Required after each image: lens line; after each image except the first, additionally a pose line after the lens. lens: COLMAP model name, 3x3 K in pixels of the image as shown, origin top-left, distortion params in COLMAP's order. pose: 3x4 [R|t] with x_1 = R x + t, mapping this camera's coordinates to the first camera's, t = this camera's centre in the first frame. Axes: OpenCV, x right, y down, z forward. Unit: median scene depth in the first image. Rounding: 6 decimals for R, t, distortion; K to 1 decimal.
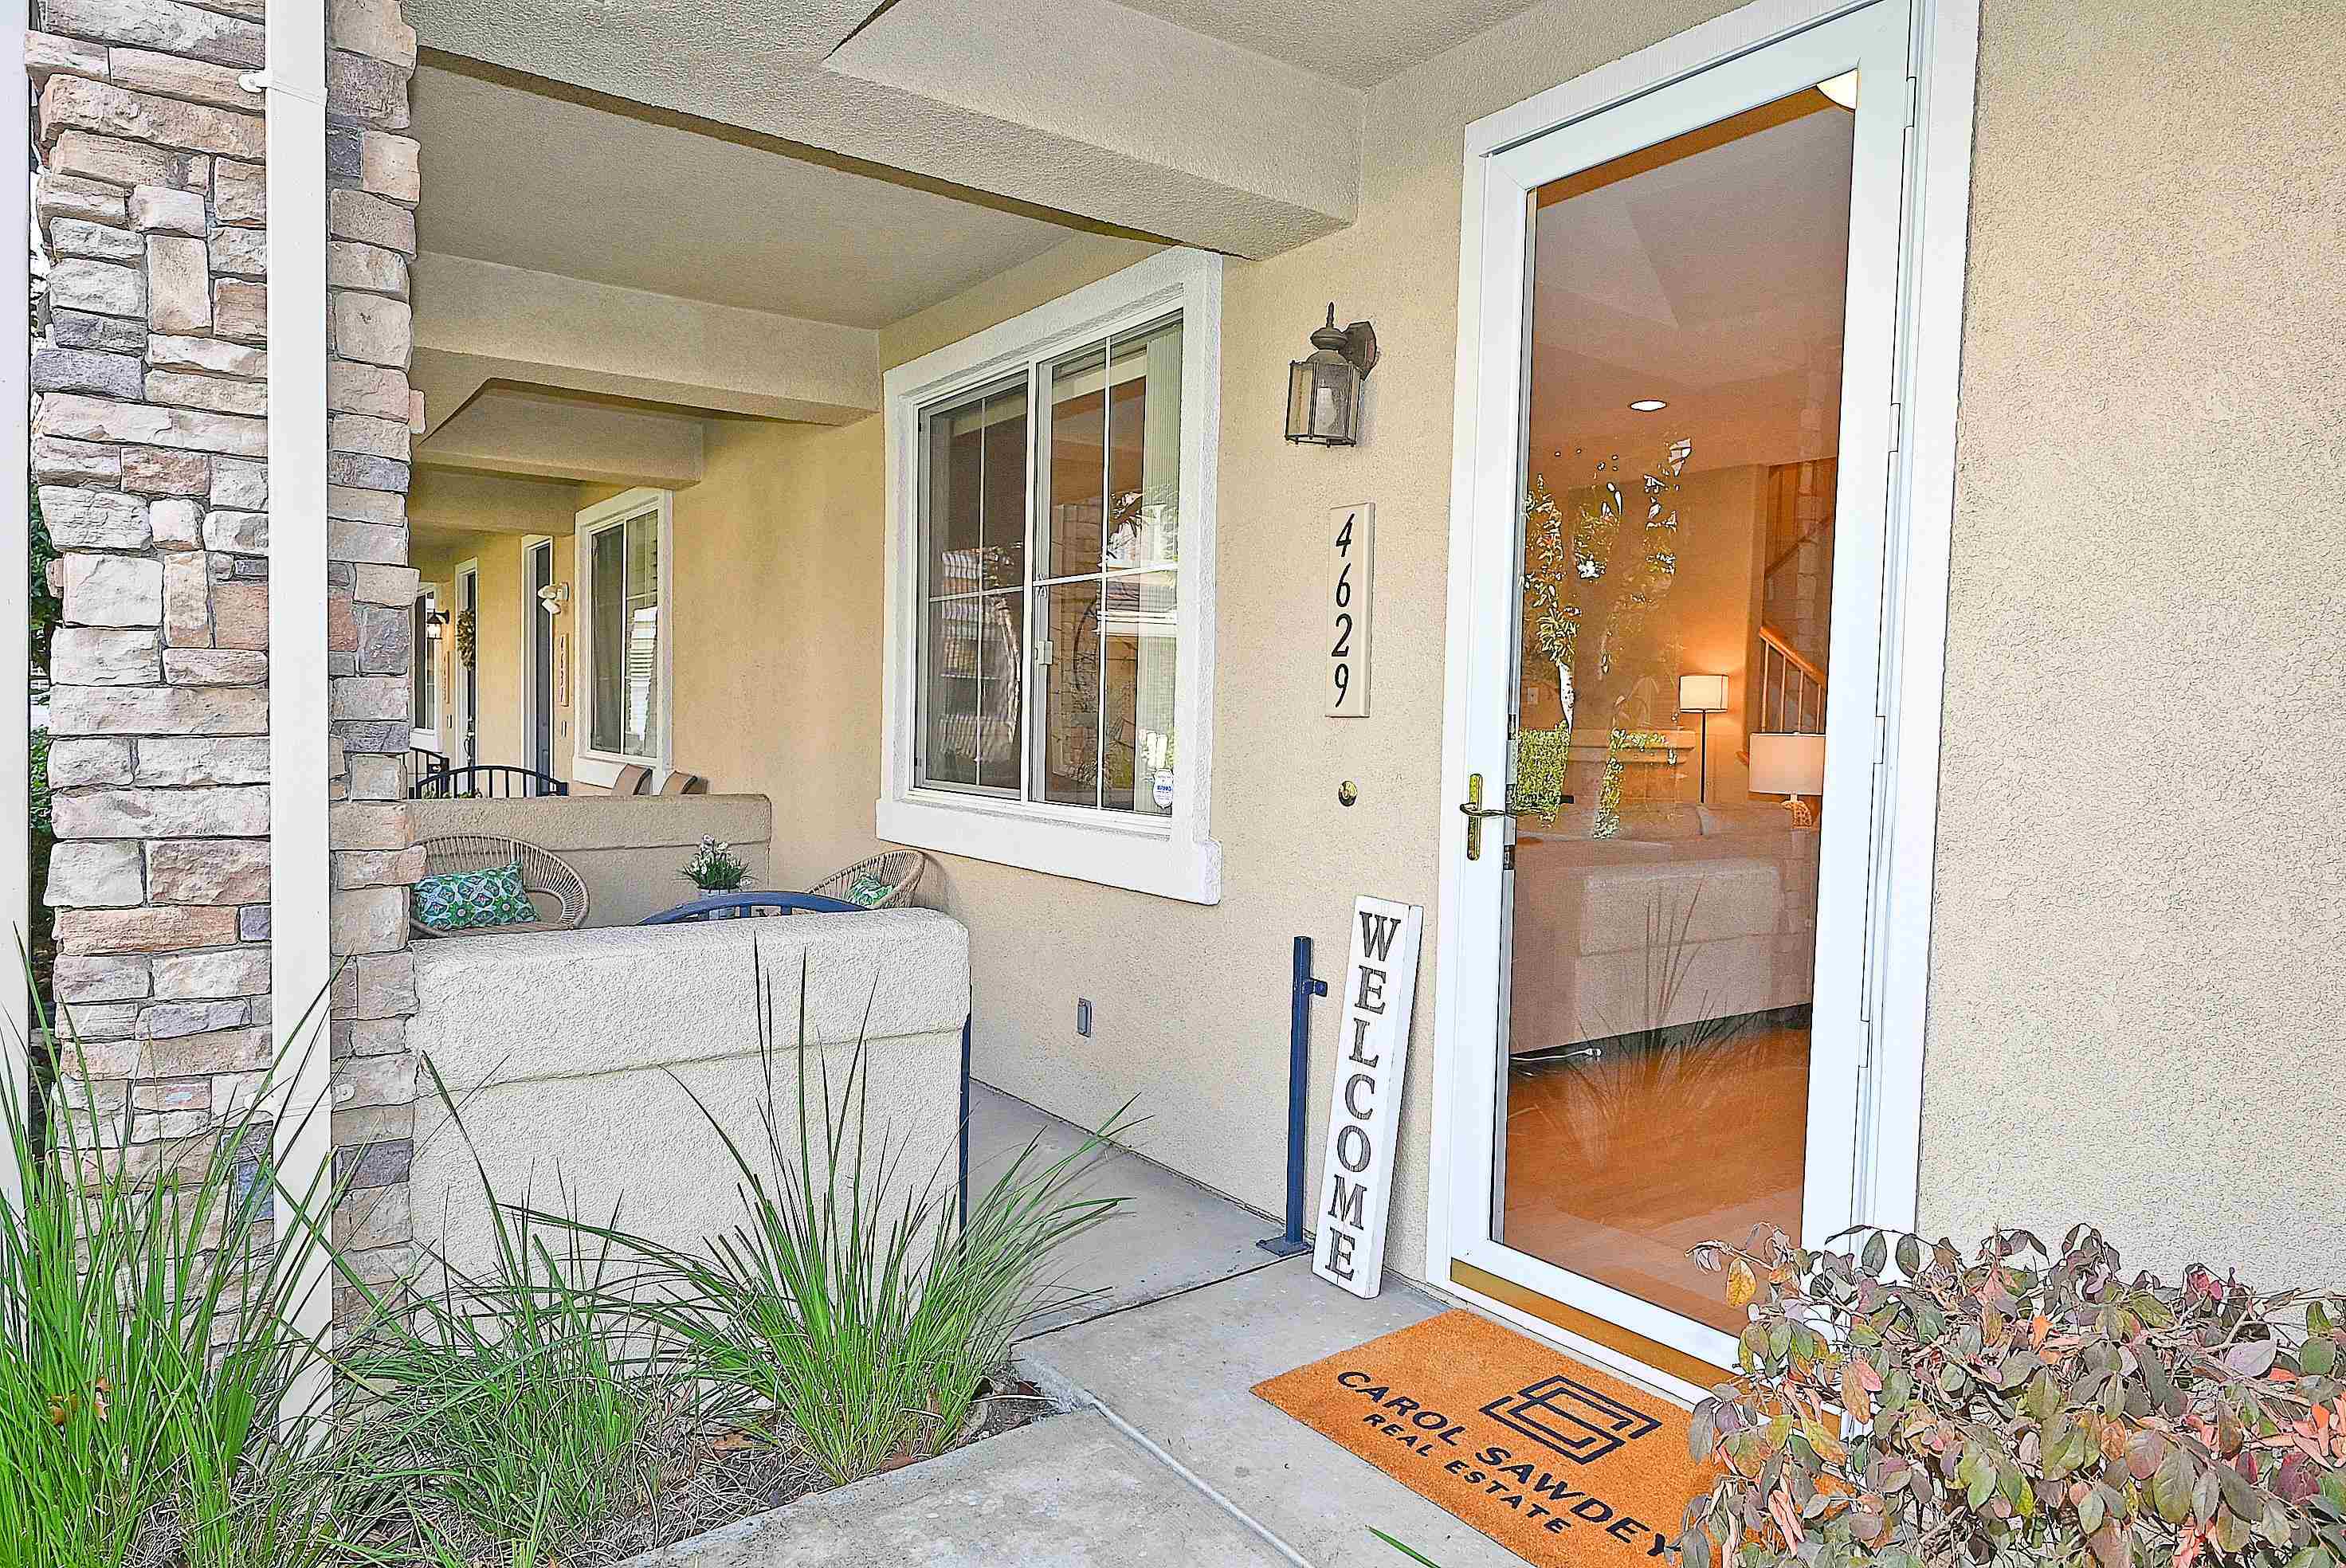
lens RADIAL K [[1434.3, 0, 1173.4], [0, 1434.3, 781.6], [0, 0, 1]] dist [-0.004070, -0.000260]
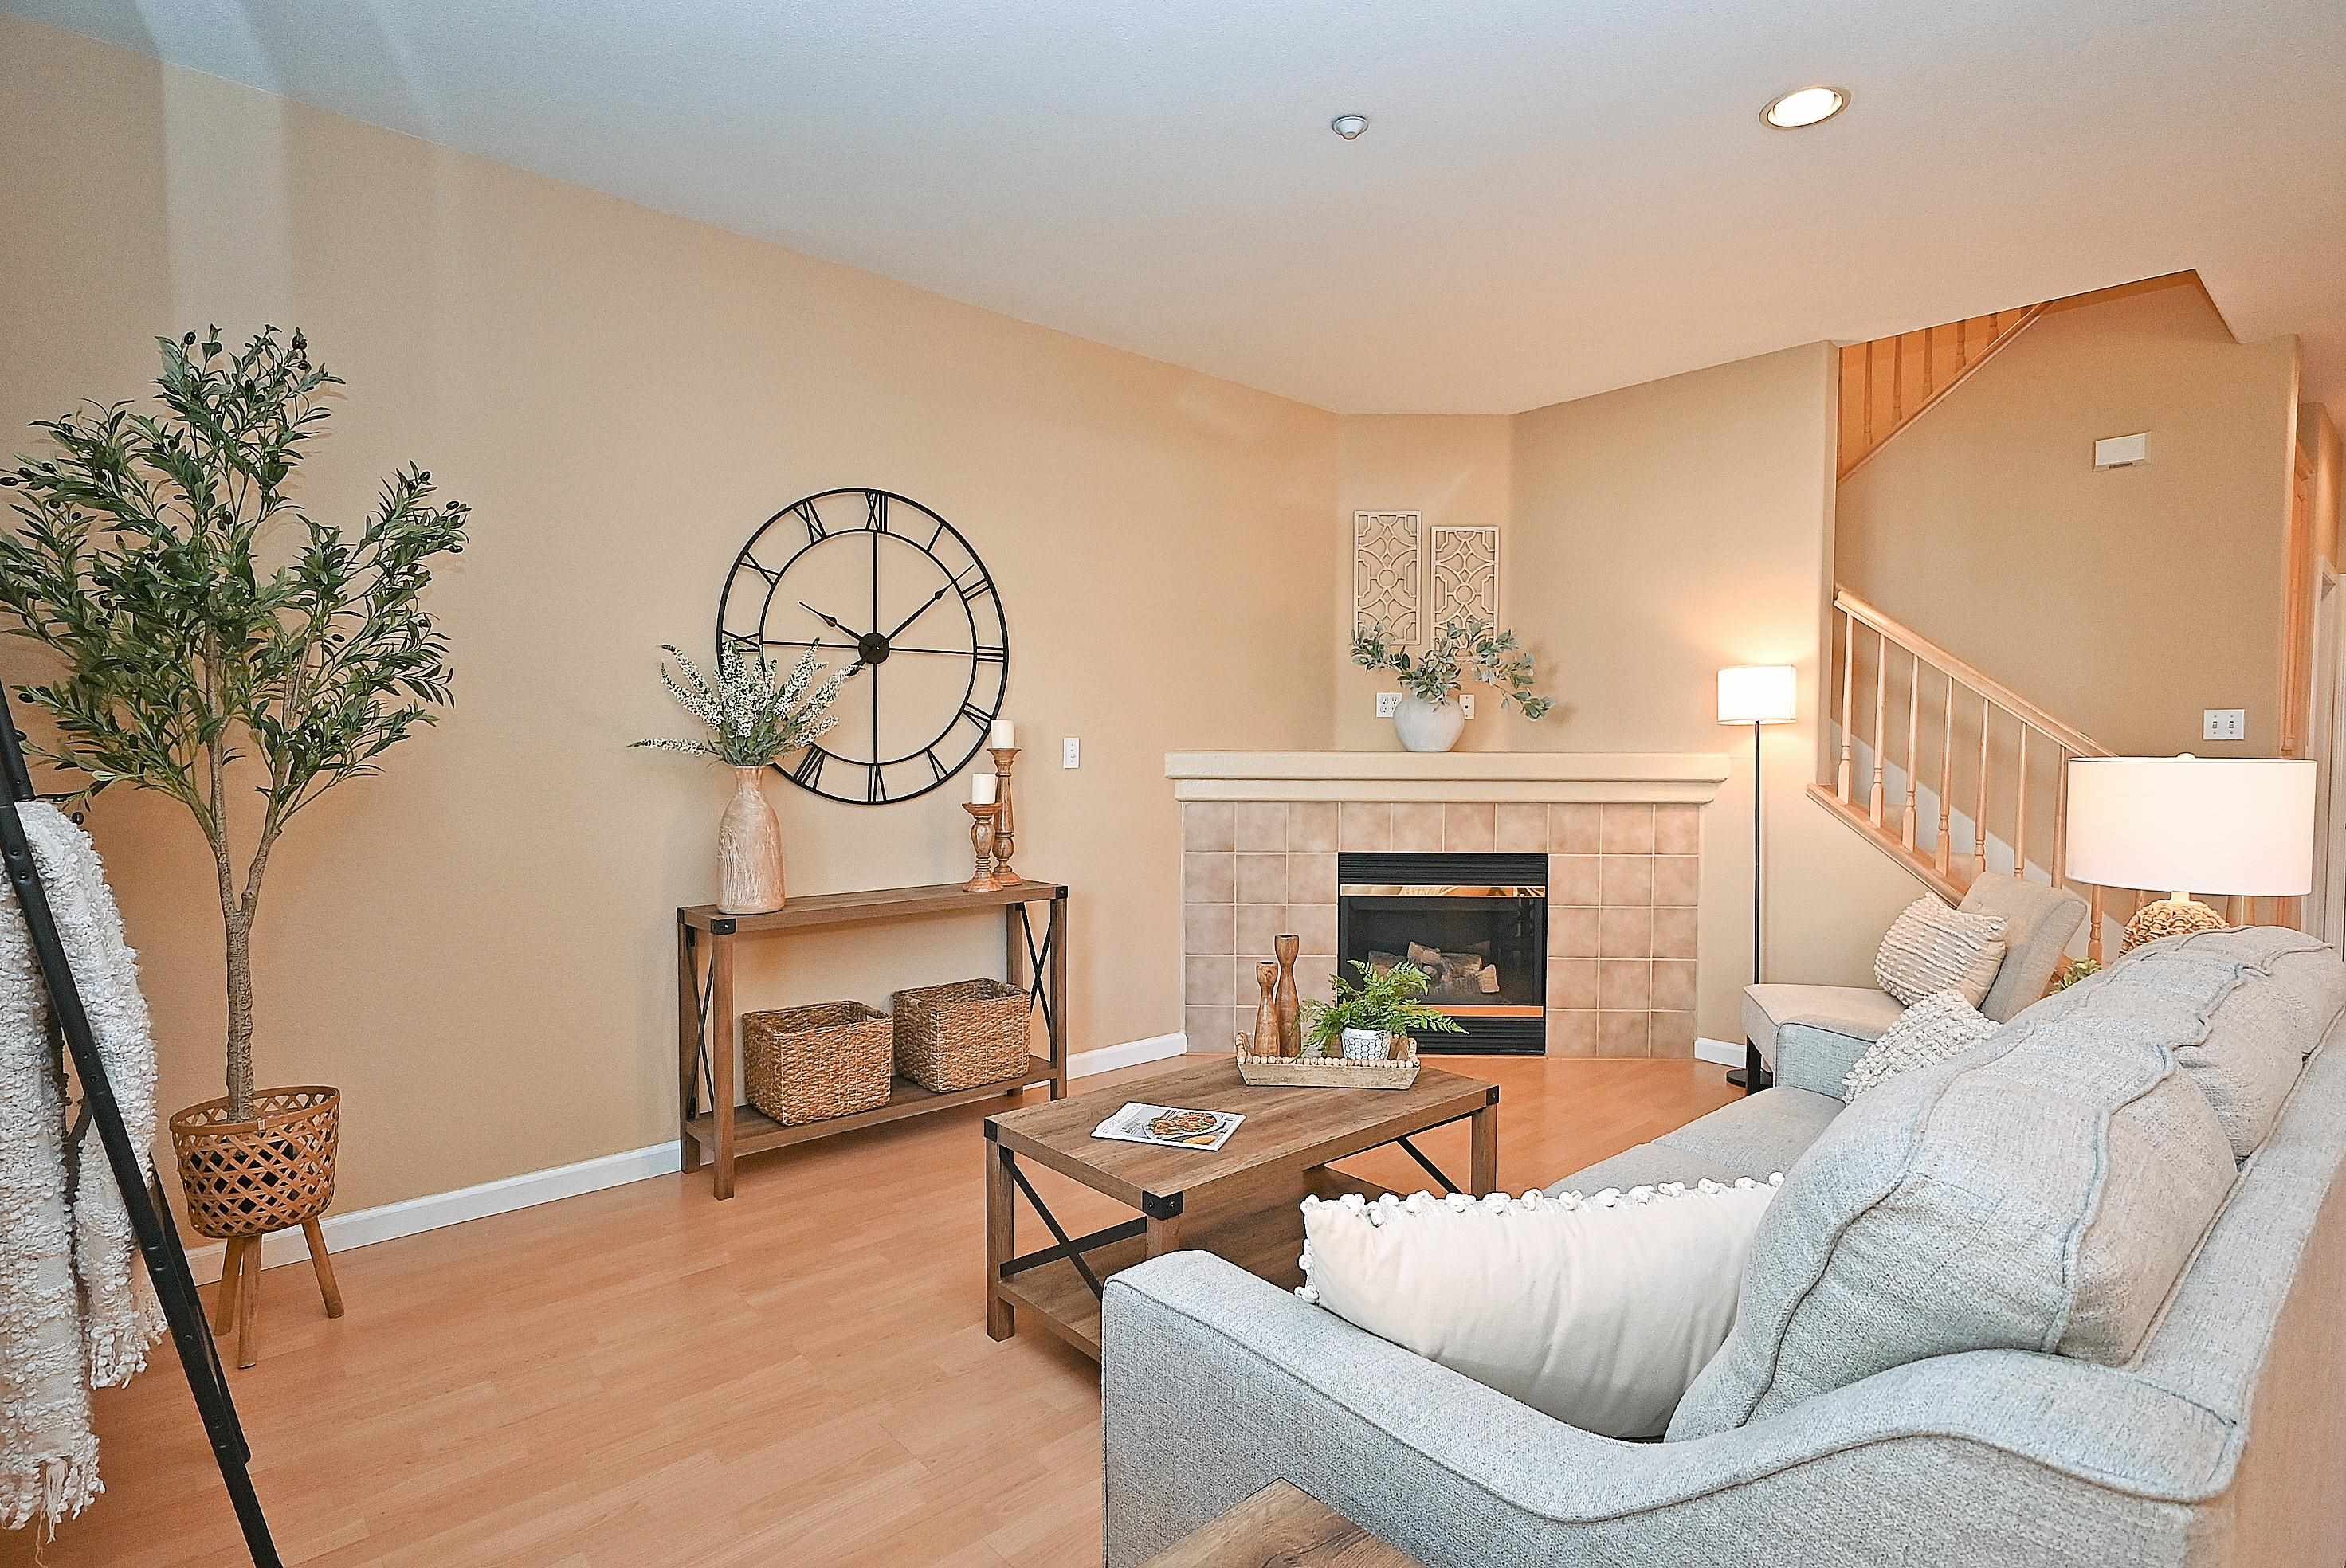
lens RADIAL K [[1159.0, 0, 1163.4], [0, 1159.0, 786.4], [0, 0, 1]] dist [-0.008830, 0.002971]
pose [[0.995952, -0.010305, 0.089289, 0.058389], [0.011572, 0.999839, -0.013683, -0.016140], [-0.089134, 0.014661, 0.995912, 0.510834]]
